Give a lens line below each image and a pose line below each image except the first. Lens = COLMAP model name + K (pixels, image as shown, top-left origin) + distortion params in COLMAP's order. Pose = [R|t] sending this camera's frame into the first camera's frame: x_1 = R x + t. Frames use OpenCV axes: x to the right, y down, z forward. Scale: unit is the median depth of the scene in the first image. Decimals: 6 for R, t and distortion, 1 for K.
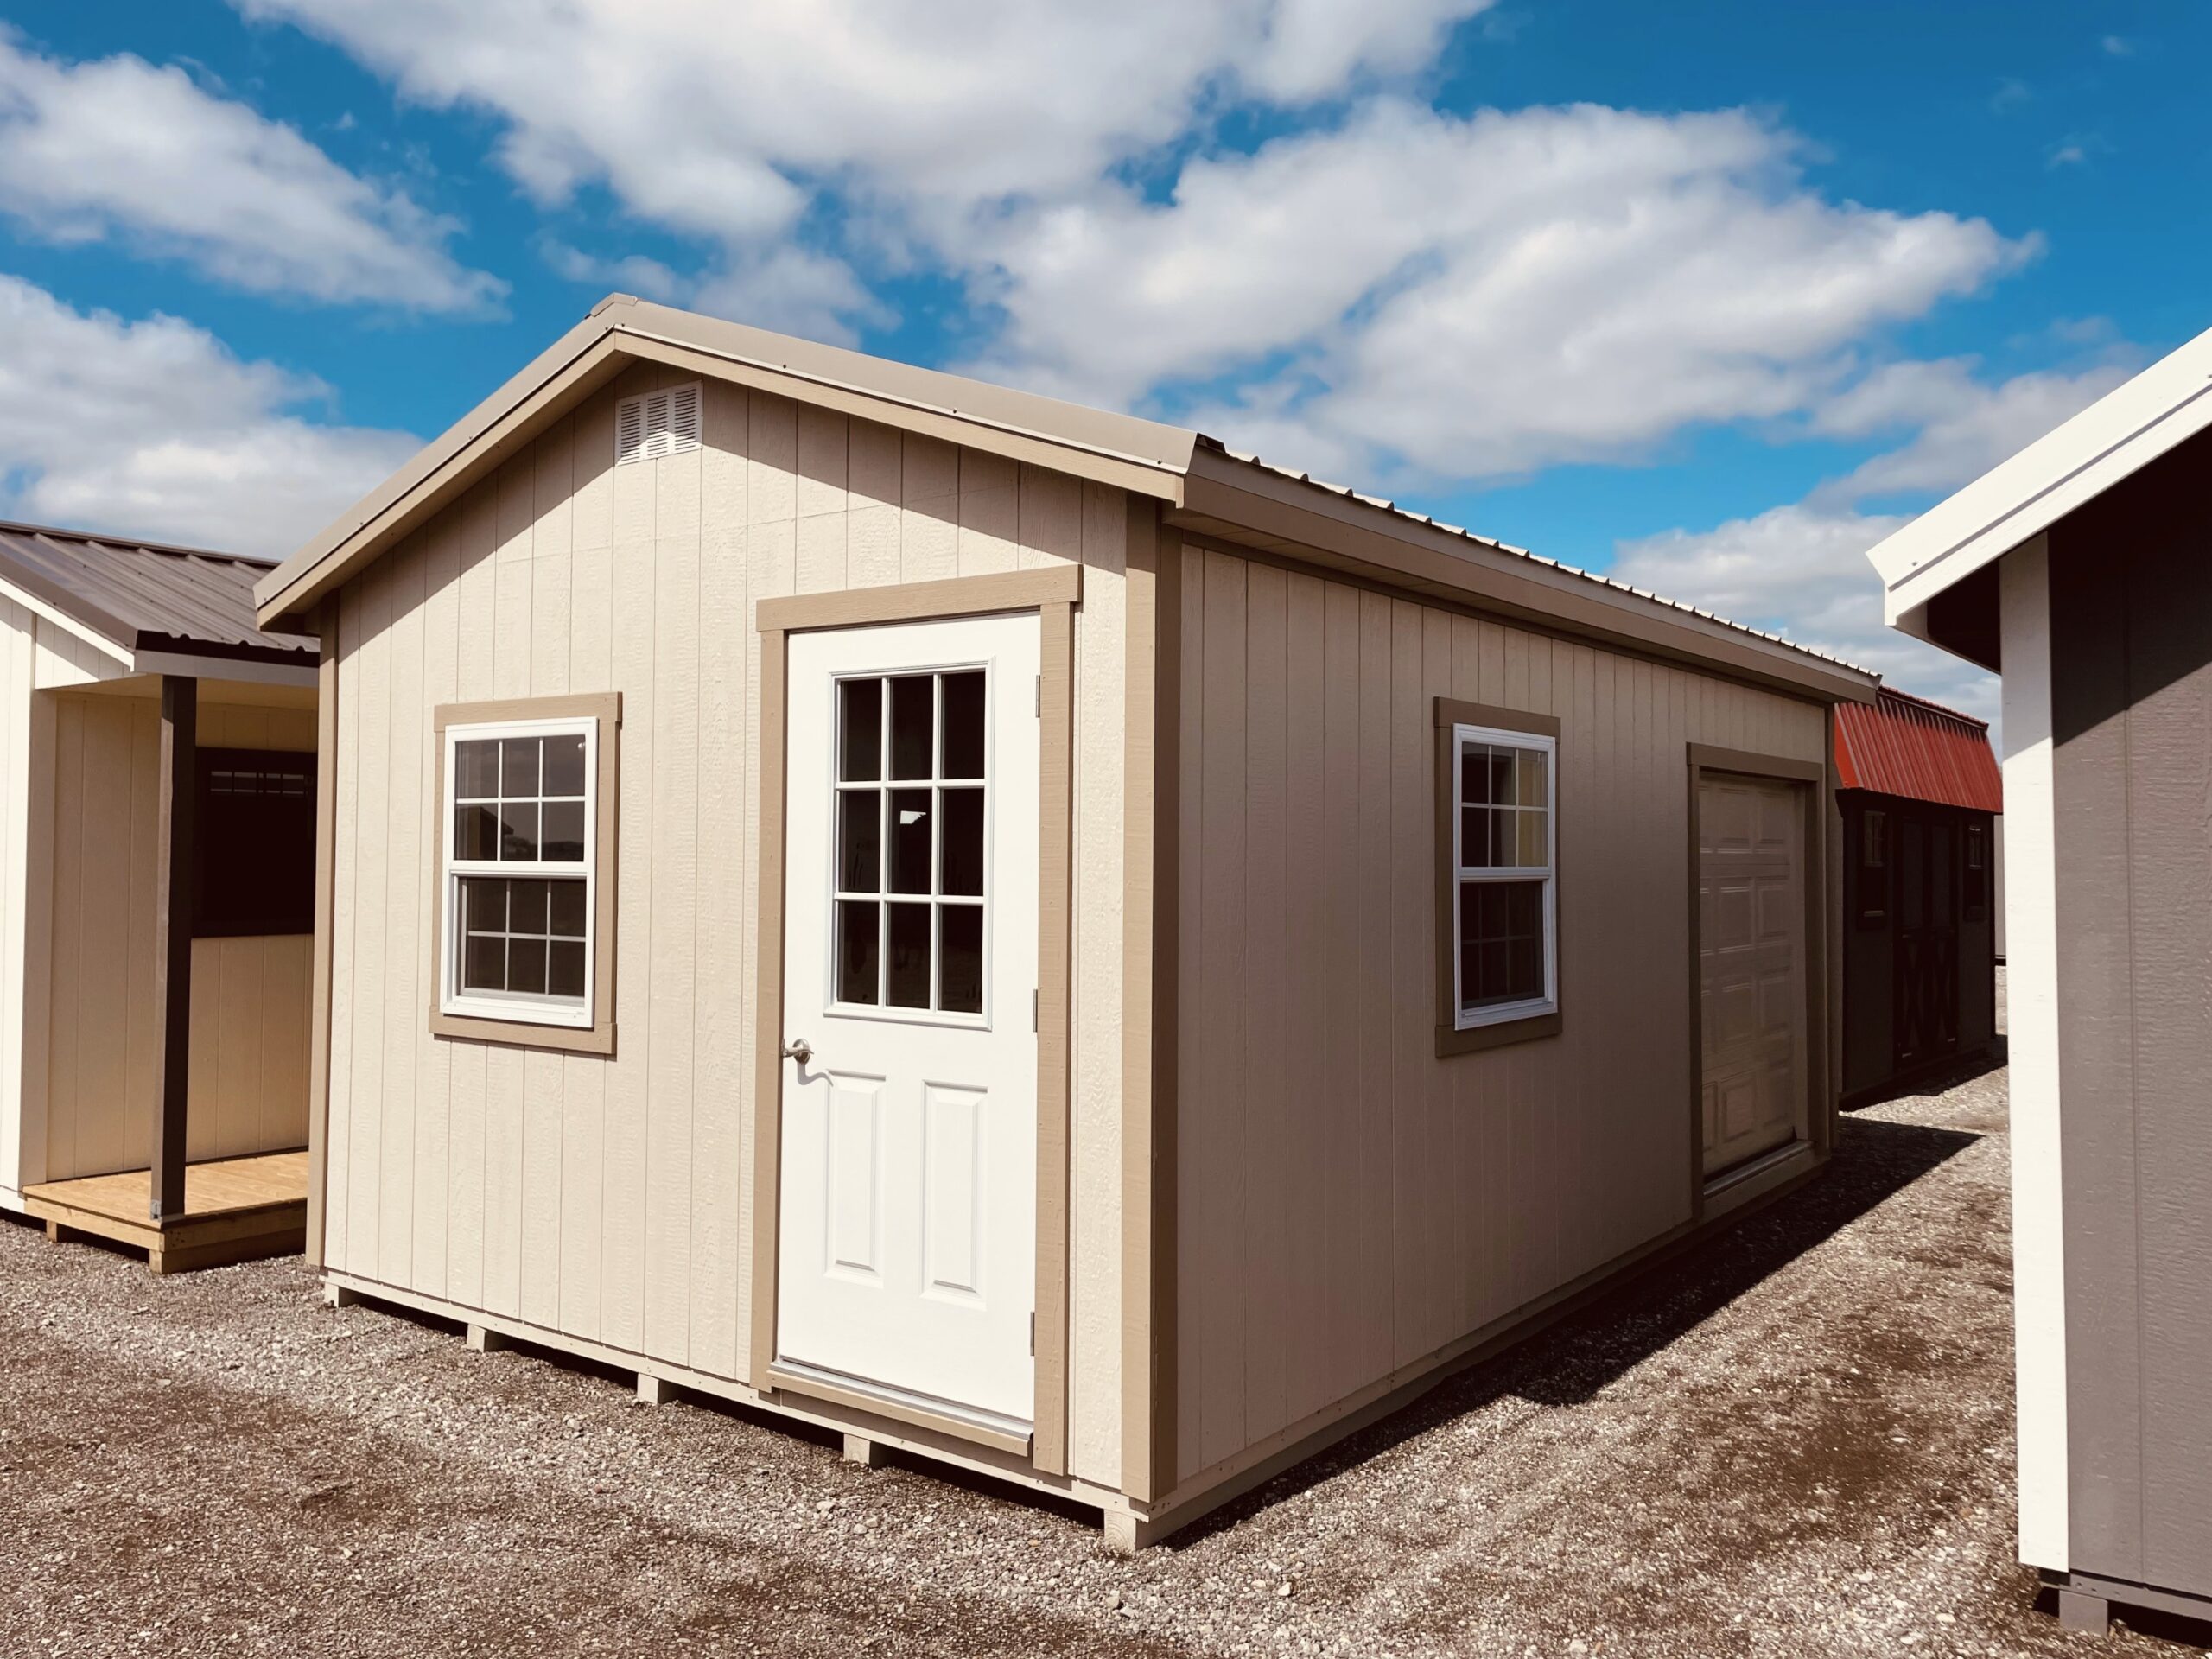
lens RADIAL K [[1704.8, 0, 1097.3], [0, 1704.8, 812.6], [0, 0, 1]] dist [0.081331, -0.111658]
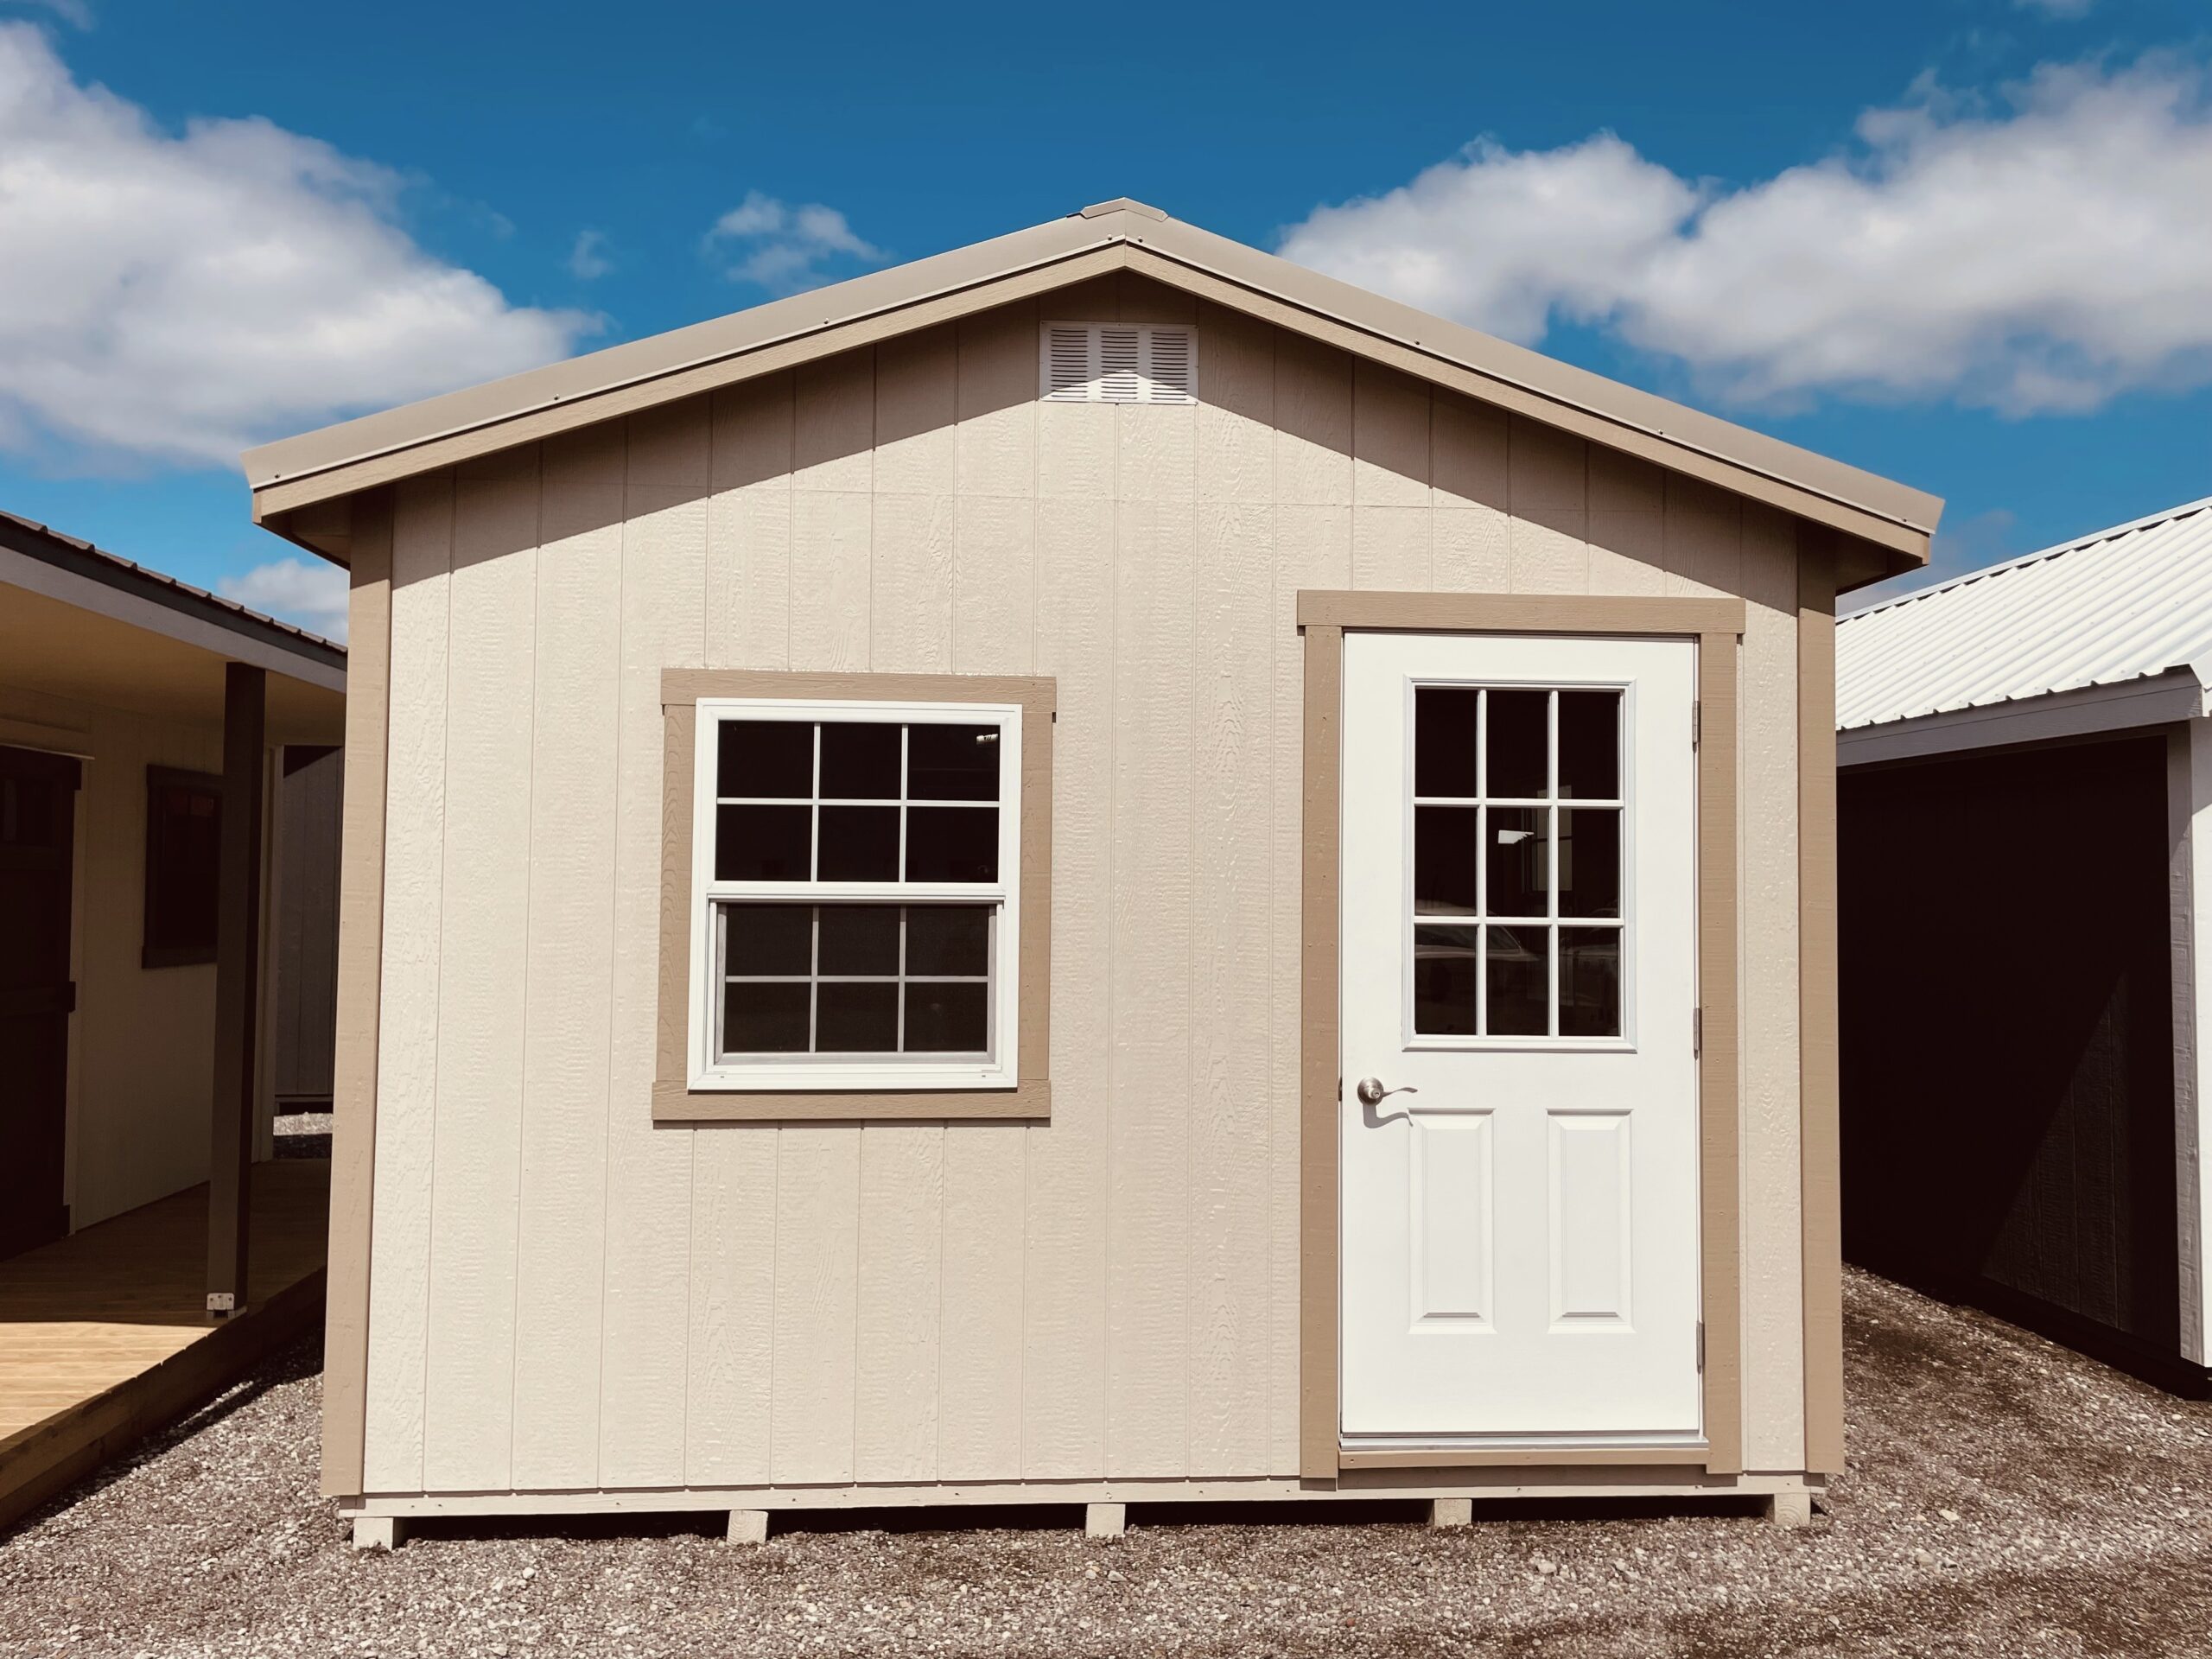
lens RADIAL K [[1704.8, 0, 1097.3], [0, 1704.8, 812.6], [0, 0, 1]] dist [0.081331, -0.111658]
pose [[0.752868, 0.024973, 0.657697, -0.892373], [-0.018762, 0.999688, -0.016481, 0.009047], [-0.657904, 0.000068, 0.753102, 0.413631]]
